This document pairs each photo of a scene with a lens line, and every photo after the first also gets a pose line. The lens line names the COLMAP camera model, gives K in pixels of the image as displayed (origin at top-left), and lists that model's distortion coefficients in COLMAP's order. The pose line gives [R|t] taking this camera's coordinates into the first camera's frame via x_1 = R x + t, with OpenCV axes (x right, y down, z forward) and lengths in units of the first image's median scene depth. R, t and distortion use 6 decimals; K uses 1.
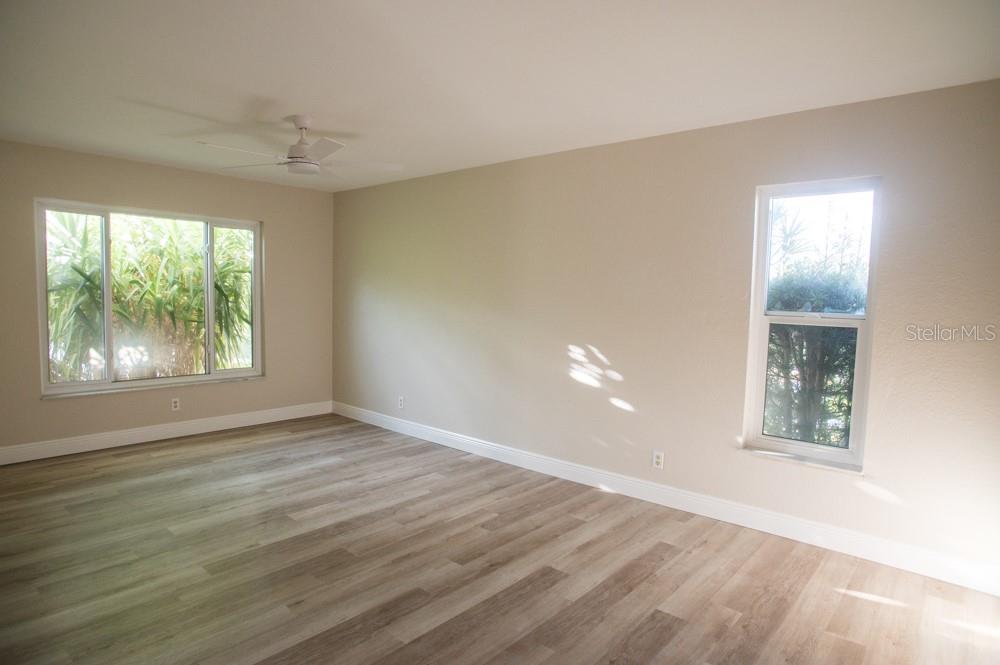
lens RADIAL K [[563.6, 0, 495.5], [0, 563.6, 334.4], [0, 0, 1]] dist [-0.075245, 0.047306]
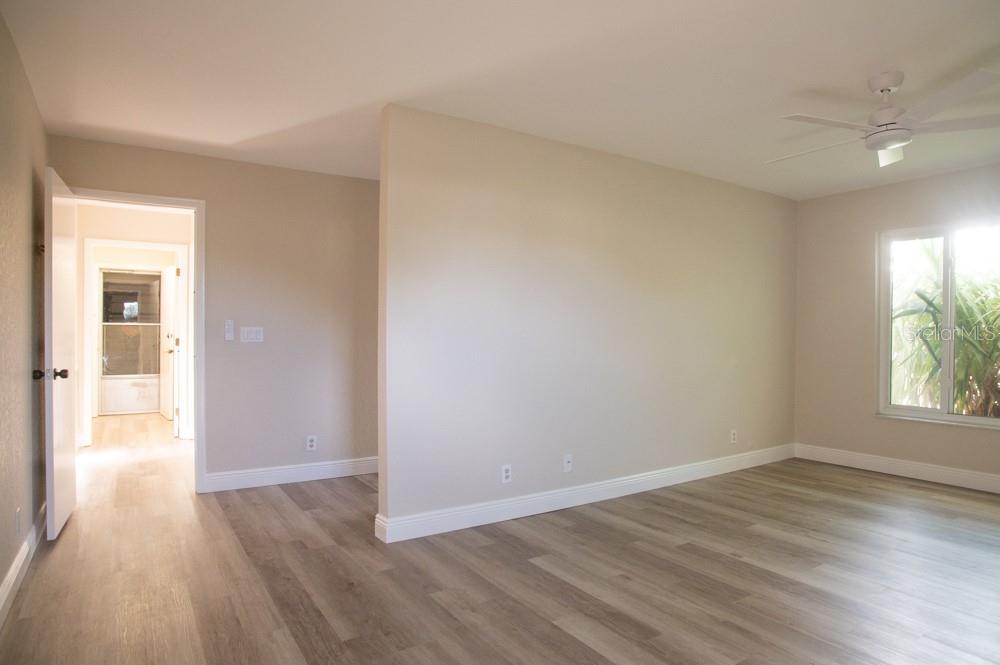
lens RADIAL K [[599.4, 0, 526.6], [0, 599.4, 330.6], [0, 0, 1]] dist [-0.087127, 0.072995]
pose [[-0.235521, -0.030258, -0.971398, 0.671627], [-0.078504, 0.996841, -0.012017, 0.024271], [0.968693, 0.073429, -0.237153, 0.844017]]
